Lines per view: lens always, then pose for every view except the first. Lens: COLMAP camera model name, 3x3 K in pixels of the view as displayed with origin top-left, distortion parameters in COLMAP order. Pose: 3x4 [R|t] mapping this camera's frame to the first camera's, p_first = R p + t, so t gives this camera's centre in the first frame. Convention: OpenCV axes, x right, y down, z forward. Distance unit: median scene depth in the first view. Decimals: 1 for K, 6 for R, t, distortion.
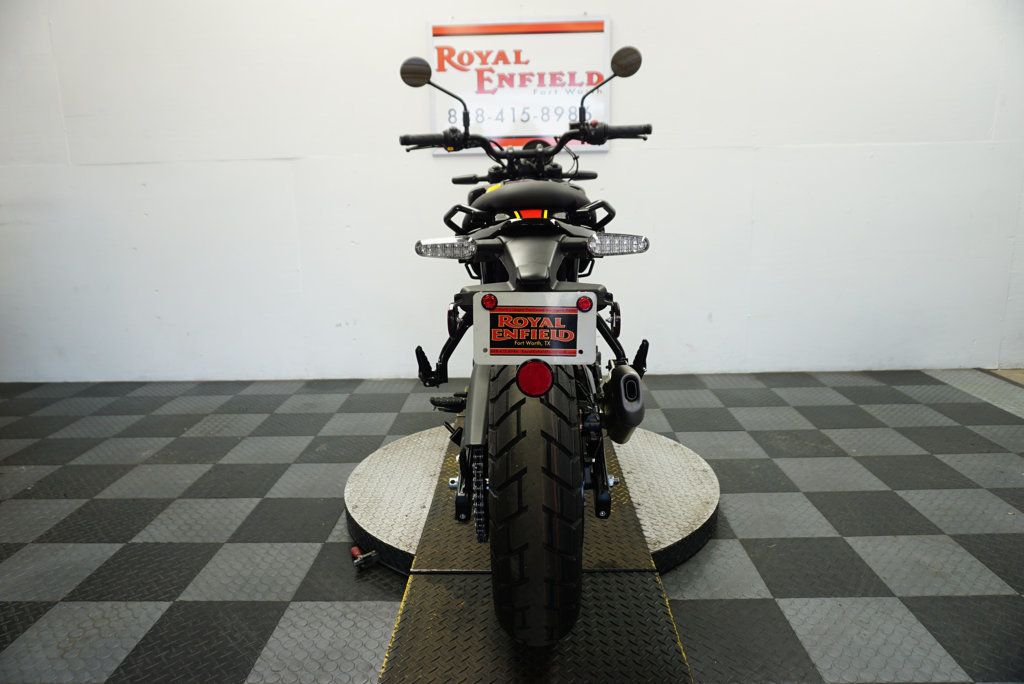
lens RADIAL K [[690.6, 0, 512.4], [0, 690.6, 337.7], [0, 0, 1]] dist [-0.055760, 0.043600]
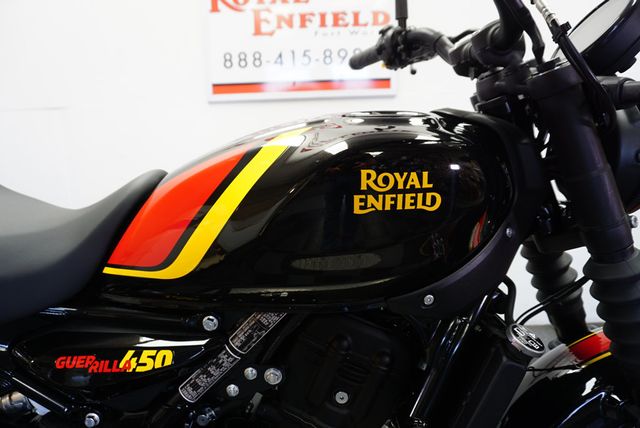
lens RADIAL K [[437.7, 0, 318.7], [0, 437.7, 213.6], [0, 0, 1]] dist [-0.039943, 0.008103]
pose [[0.999893, -0.012362, 0.007764, 0.035319], [0.012634, 0.999272, -0.035993, -0.115097], [-0.007314, 0.036087, 0.999322, 0.519076]]
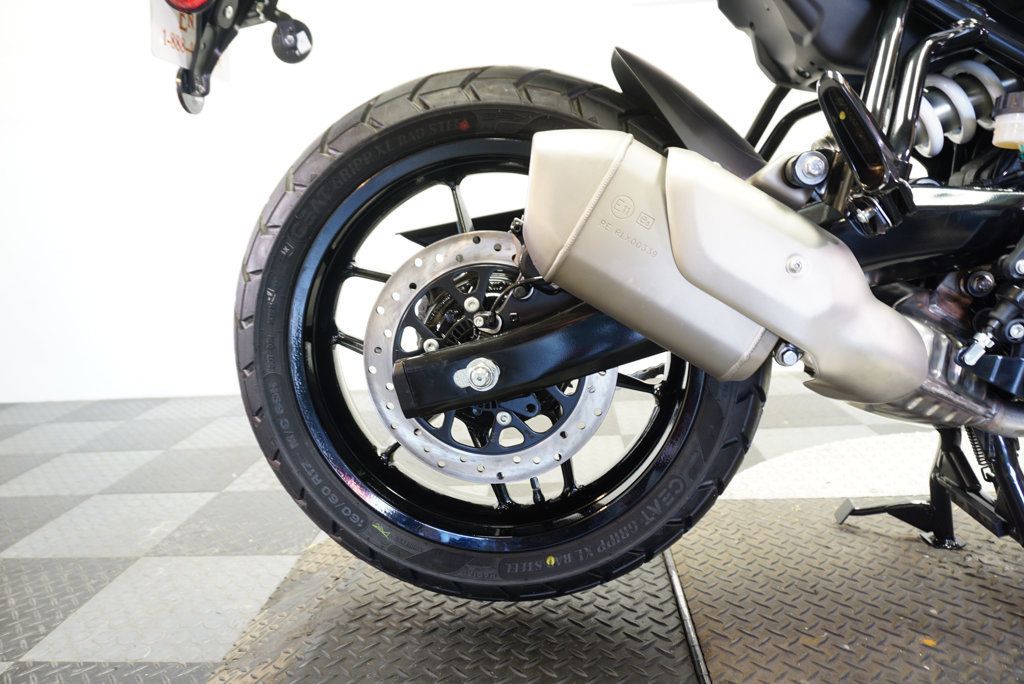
lens RADIAL K [[700.4, 0, 509.9], [0, 700.4, 341.3], [0, 0, 1]] dist [-0.039943, 0.008103]
pose [[0.998133, -0.028218, -0.054176, -0.247516], [0.026516, 0.999140, -0.031886, 0.055998], [0.055029, 0.030390, 0.998022, 0.500200]]
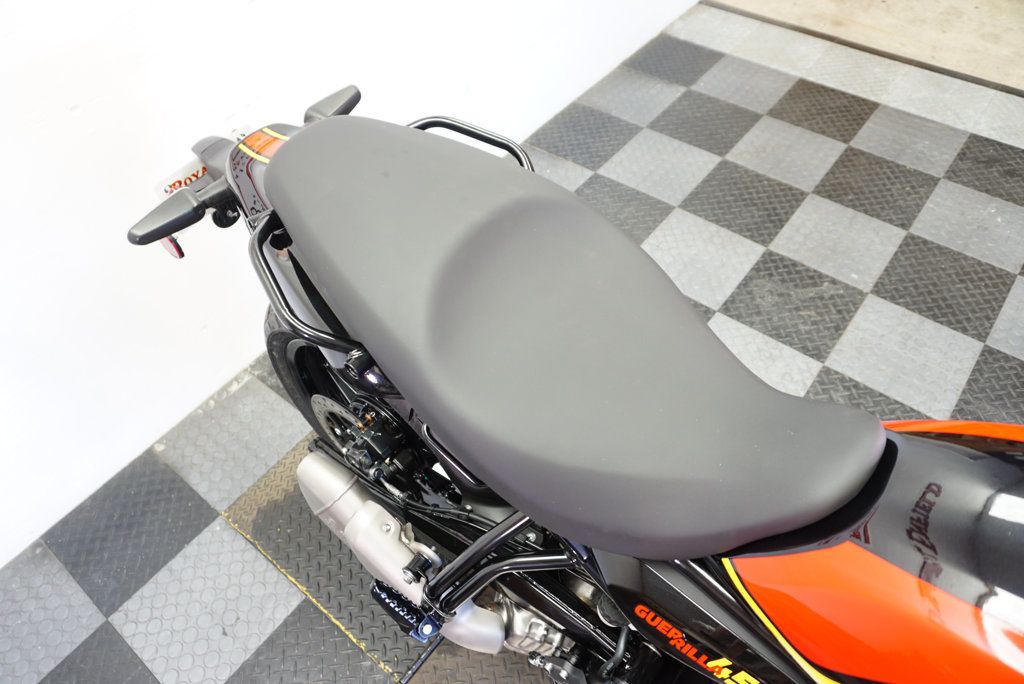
lens RADIAL K [[690.6, 0, 512.4], [0, 690.6, 337.7], [0, 0, 1]] dist [-0.055760, 0.043600]
pose [[0.611155, -0.626883, 0.483226, -0.111051], [0.208704, 0.716535, 0.665597, -0.328046], [-0.763500, -0.305932, 0.568747, 0.781864]]
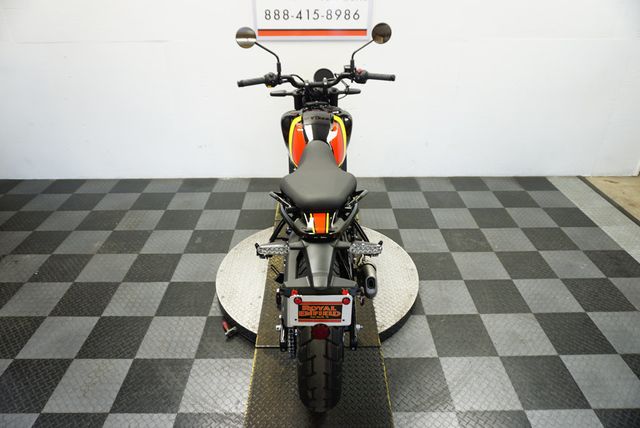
lens RADIAL K [[431.6, 0, 320.2], [0, 431.6, 211.3], [0, 0, 1]] dist [-0.055760, 0.043600]
pose [[0.999378, 0.002518, 0.035162, -0.004808], [-0.012792, 0.955360, 0.295167, -0.233904], [-0.032849, -0.295434, 0.954798, -0.035713]]
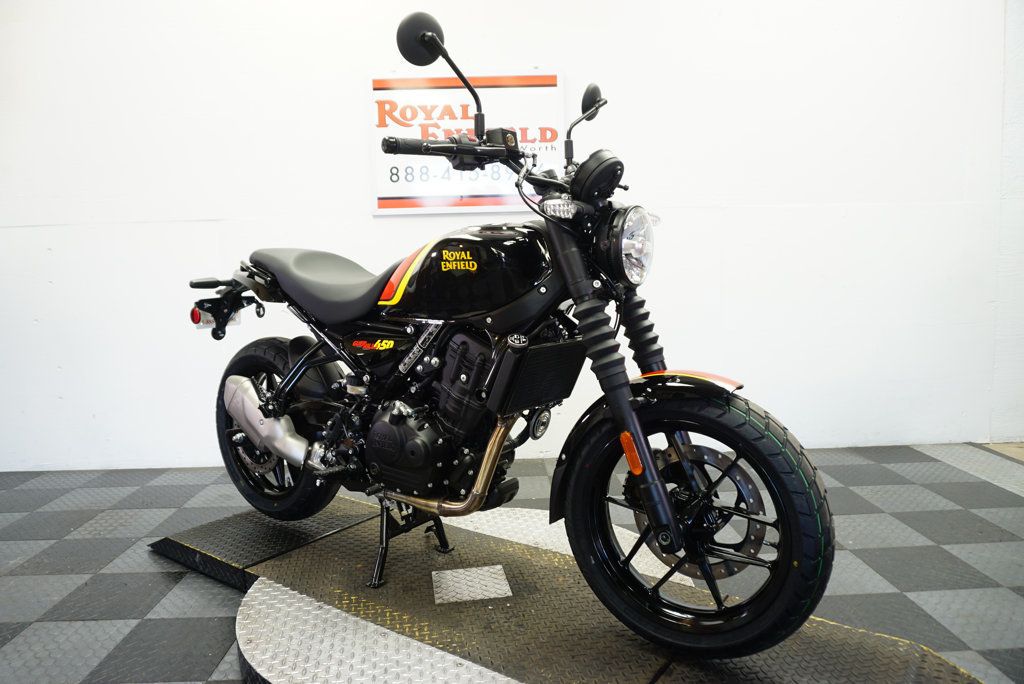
lens RADIAL K [[702.1, 0, 512.0], [0, 702.1, 342.0], [0, 0, 1]] dist [-0.057753, 0.031758]
pose [[0.998918, -0.007838, 0.045852, 0.031062], [0.012552, 0.994557, -0.103433, -0.002136], [-0.044791, 0.103896, 0.993579, 0.111396]]
